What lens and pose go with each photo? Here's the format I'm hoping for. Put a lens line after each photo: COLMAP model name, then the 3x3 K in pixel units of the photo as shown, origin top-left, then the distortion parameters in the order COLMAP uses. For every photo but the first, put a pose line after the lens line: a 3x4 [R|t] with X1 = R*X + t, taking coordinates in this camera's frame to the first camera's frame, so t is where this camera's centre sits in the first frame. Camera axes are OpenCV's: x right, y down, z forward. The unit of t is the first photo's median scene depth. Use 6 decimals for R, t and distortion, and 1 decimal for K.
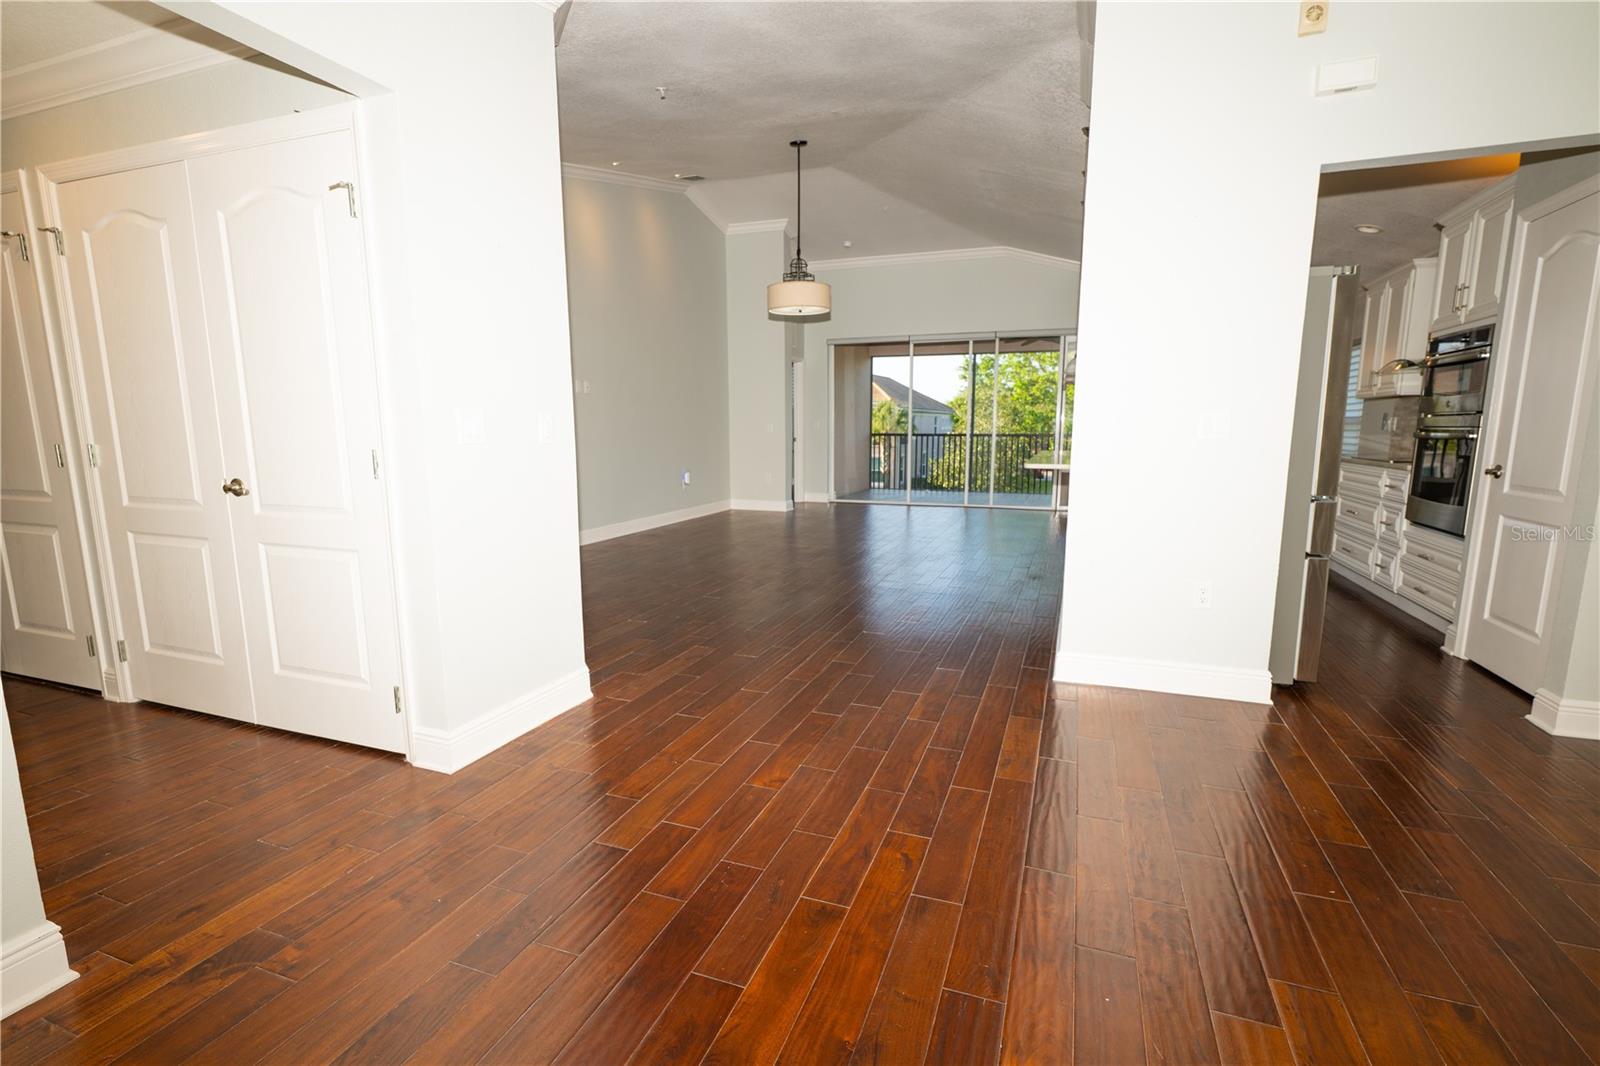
lens RADIAL K [[736.1, 0, 797.0], [0, 736.1, 543.8], [0, 0, 1]] dist [0.001511, 0.000173]
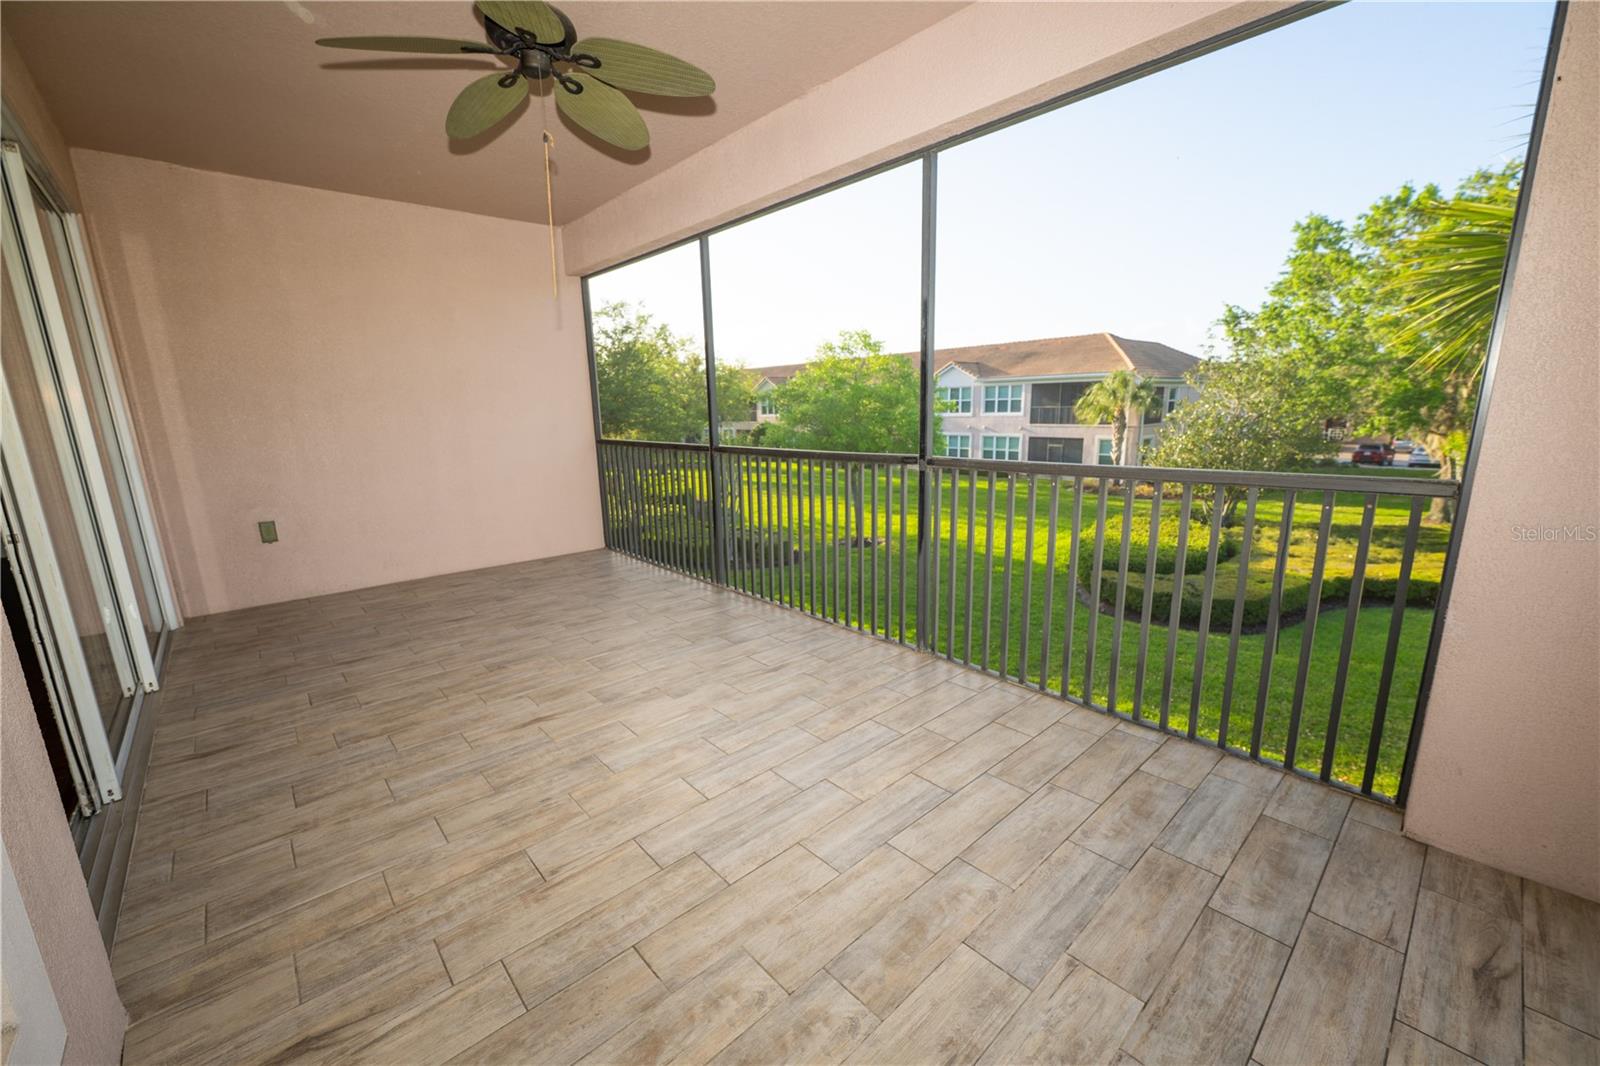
lens RADIAL K [[624.4, 0, 800.0], [0, 624.4, 533.0], [0, 0, 1]] dist [-0.002314, -0.000147]
pose [[0.895971, 0.070410, -0.438496, 0.688203], [-0.050007, 0.997068, 0.057922, -0.210165], [0.441288, -0.029969, 0.896865, 1.237404]]
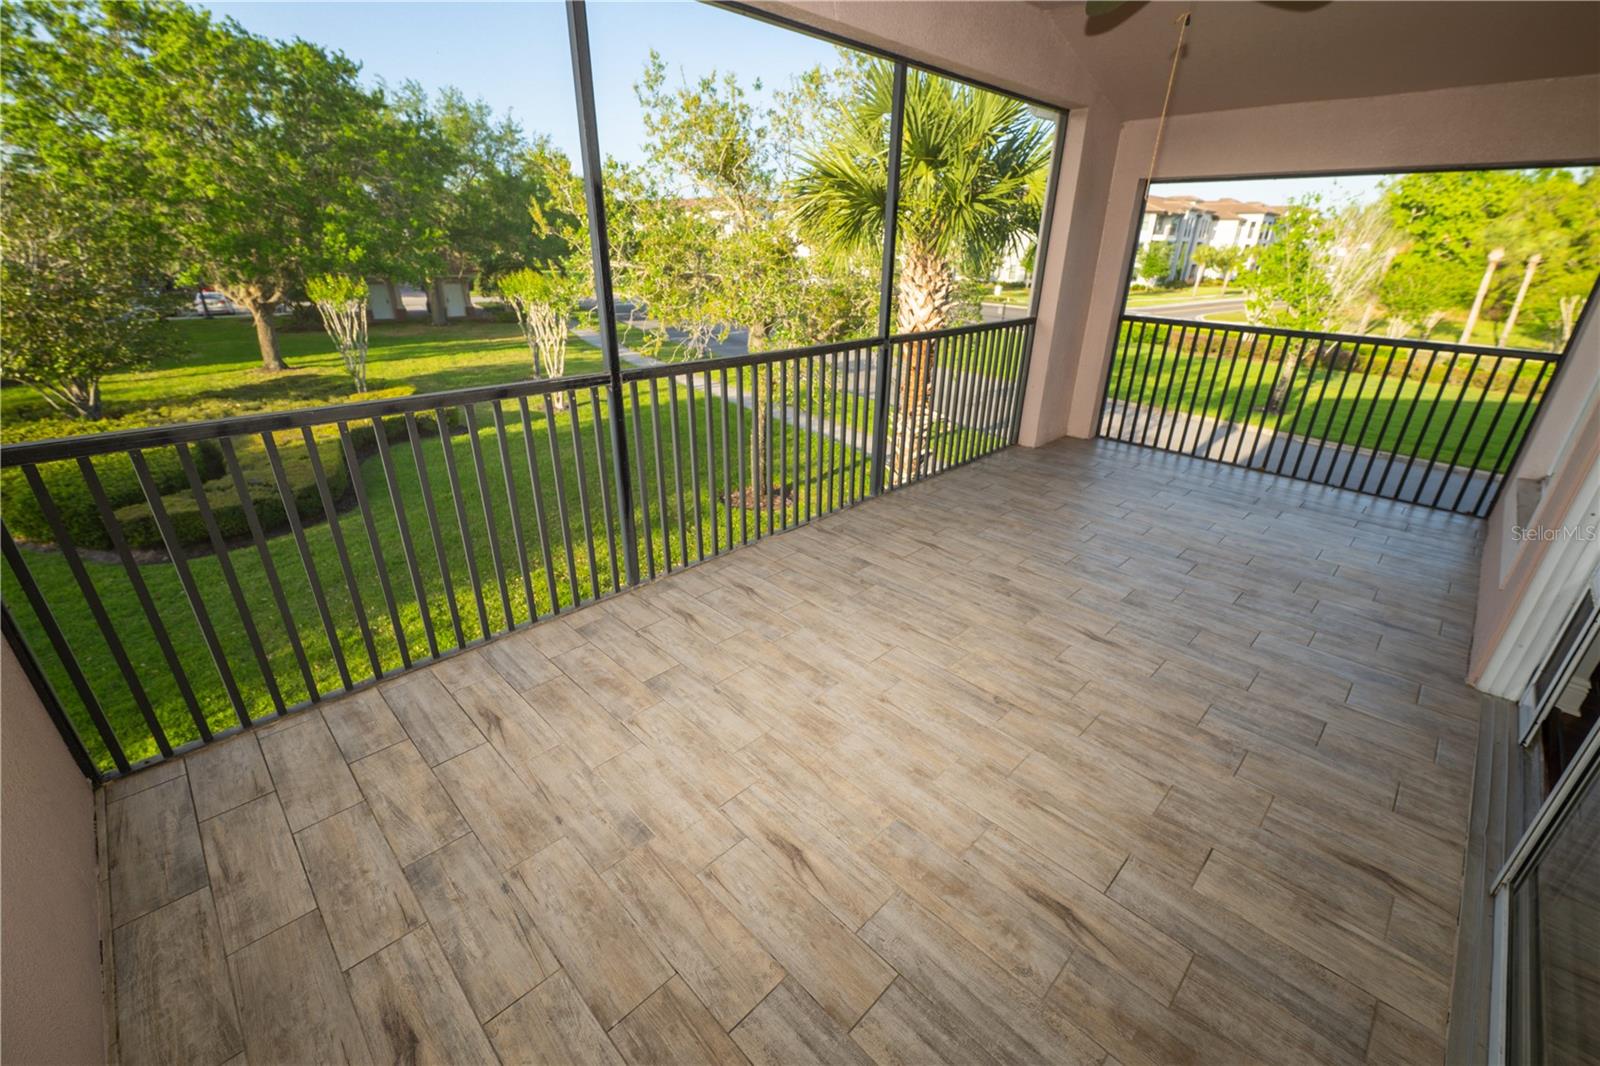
lens RADIAL K [[656.3, 0, 806.0], [0, 656.3, 533.9], [0, 0, 1]] dist [0.000407, -0.000375]
pose [[0.409277, -0.362849, 0.837157, 0.154492], [0.125129, 0.931176, 0.342425, -0.270956], [-0.903789, -0.035394, 0.426512, 1.436038]]
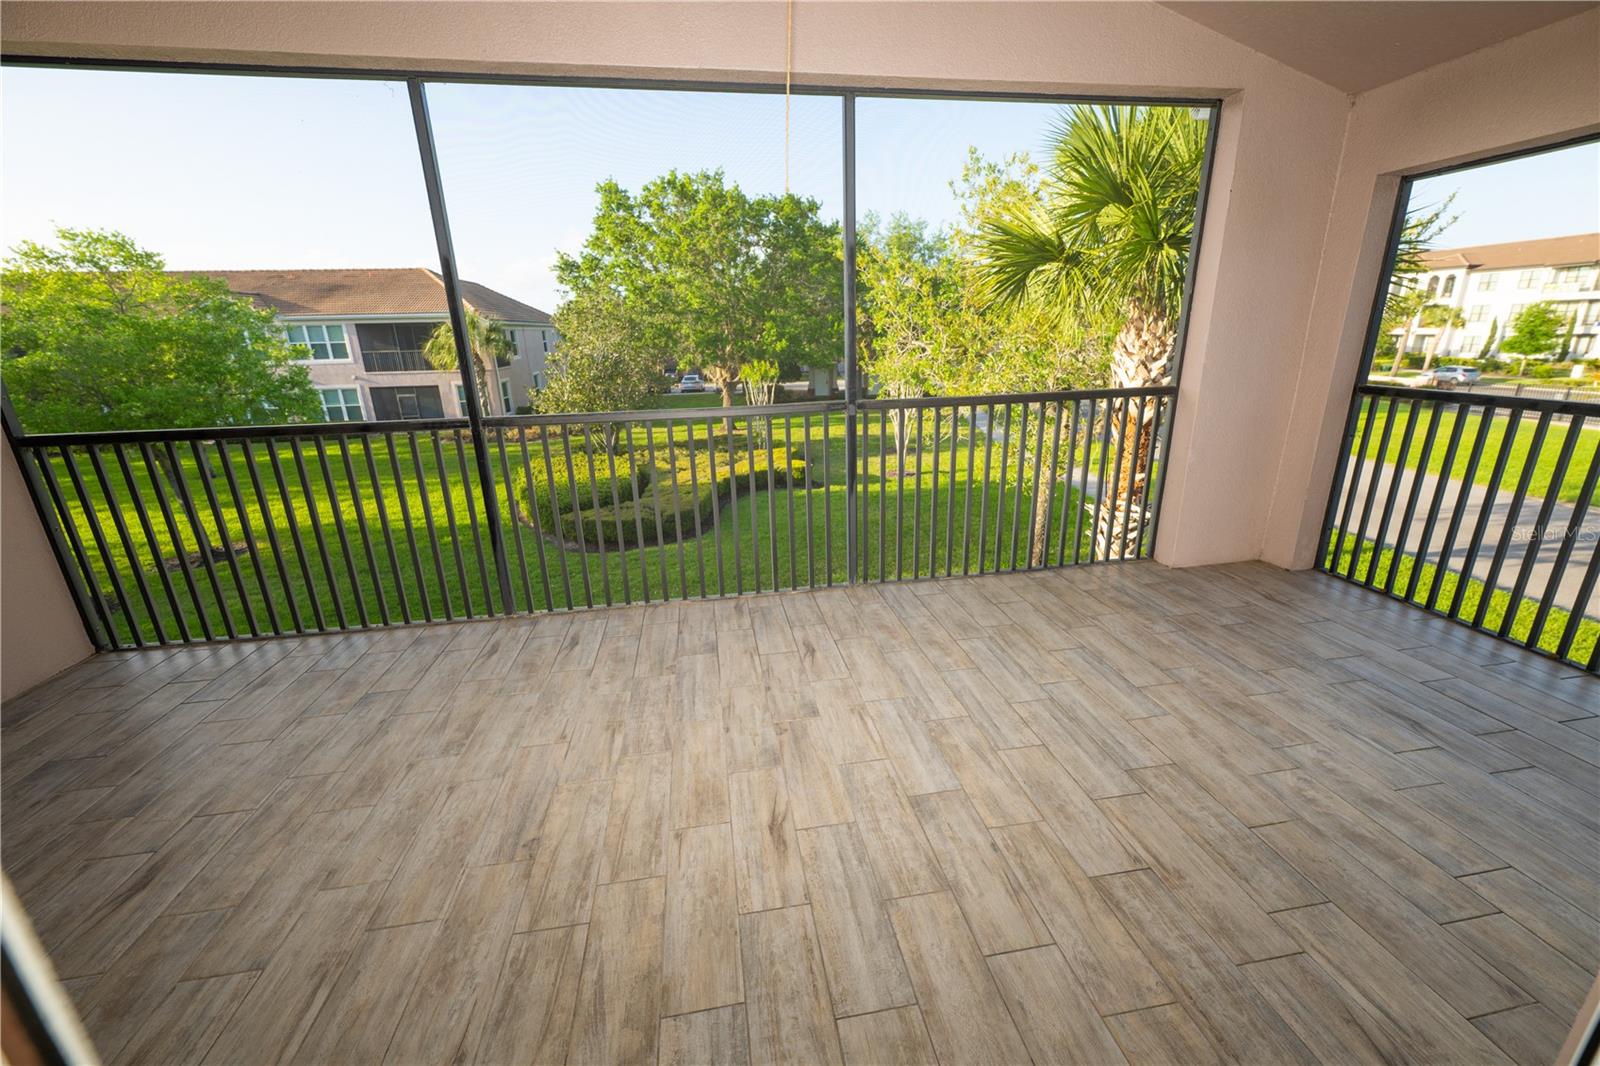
lens RADIAL K [[634.2, 0, 802.9], [0, 634.2, 529.6], [0, 0, 1]] dist [0.001046, -0.000212]
pose [[0.860796, -0.170147, 0.479667, 0.382044], [0.103610, 0.981311, 0.162154, -0.225869], [-0.498292, -0.089883, 0.862337, 1.271180]]
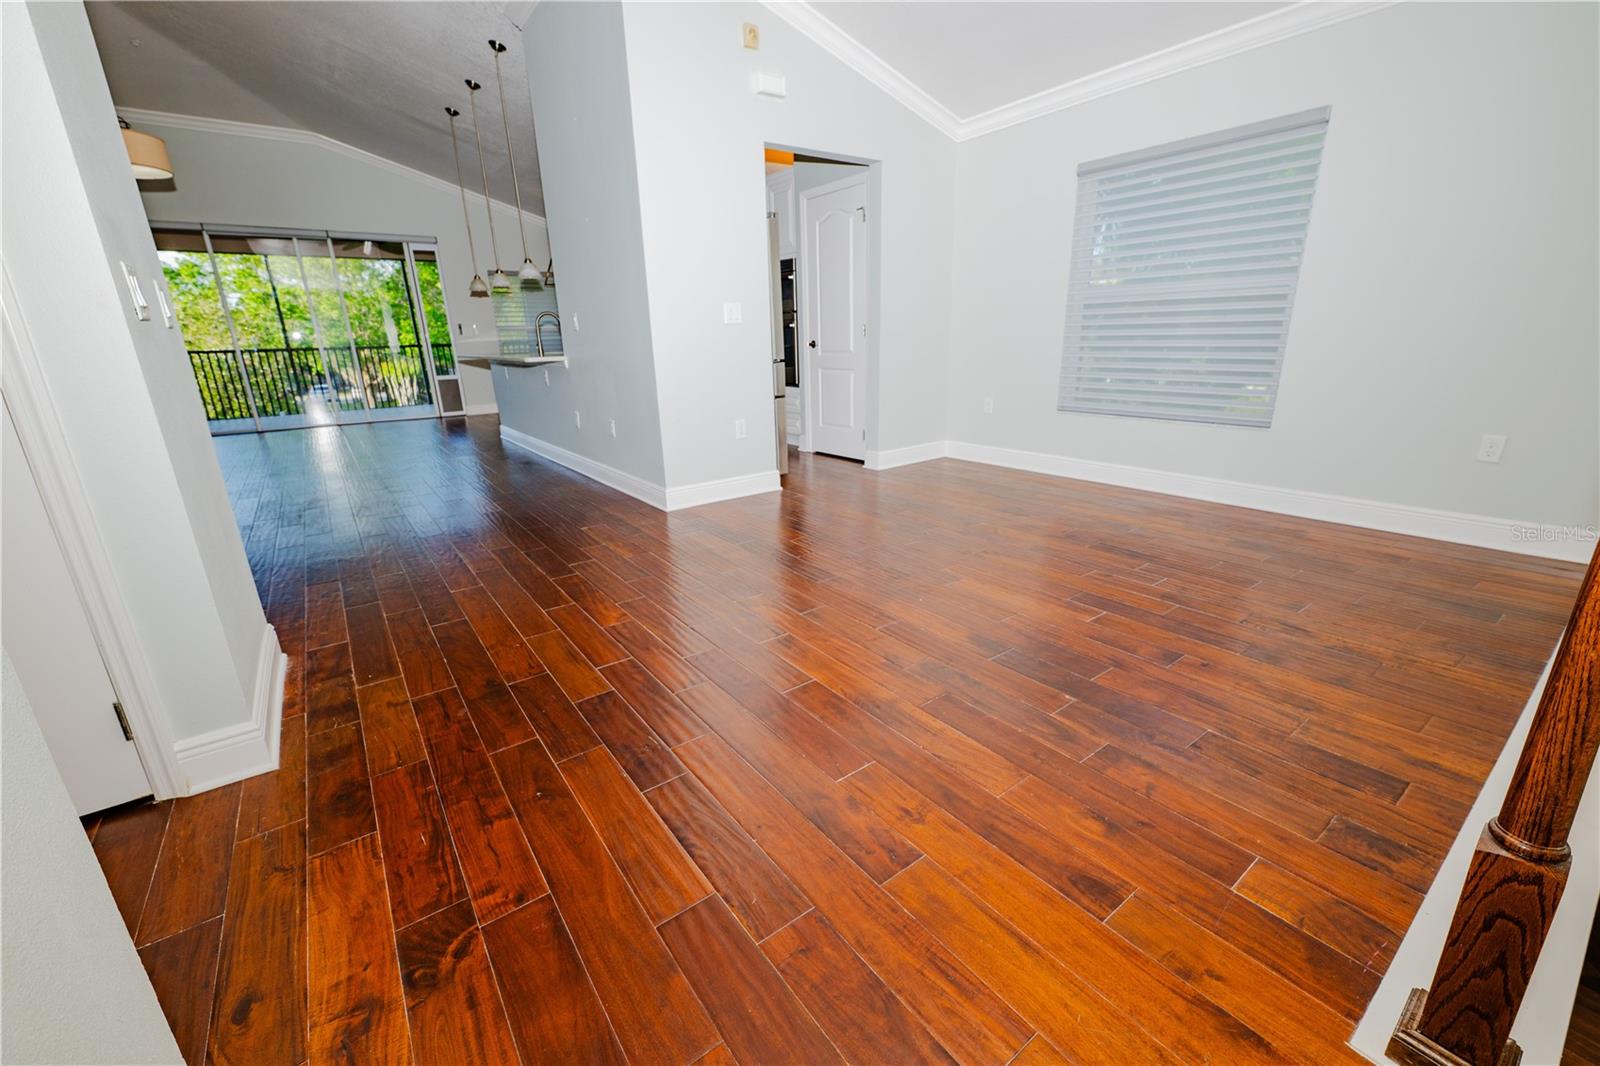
lens RADIAL K [[656.3, 0, 806.0], [0, 656.3, 533.9], [0, 0, 1]] dist [0.000407, -0.000375]
pose [[0.538755, -0.258028, 0.801976, -0.205723], [0.157790, 0.966002, 0.204801, 0.008659], [-0.827554, 0.016207, 0.561152, 0.052596]]
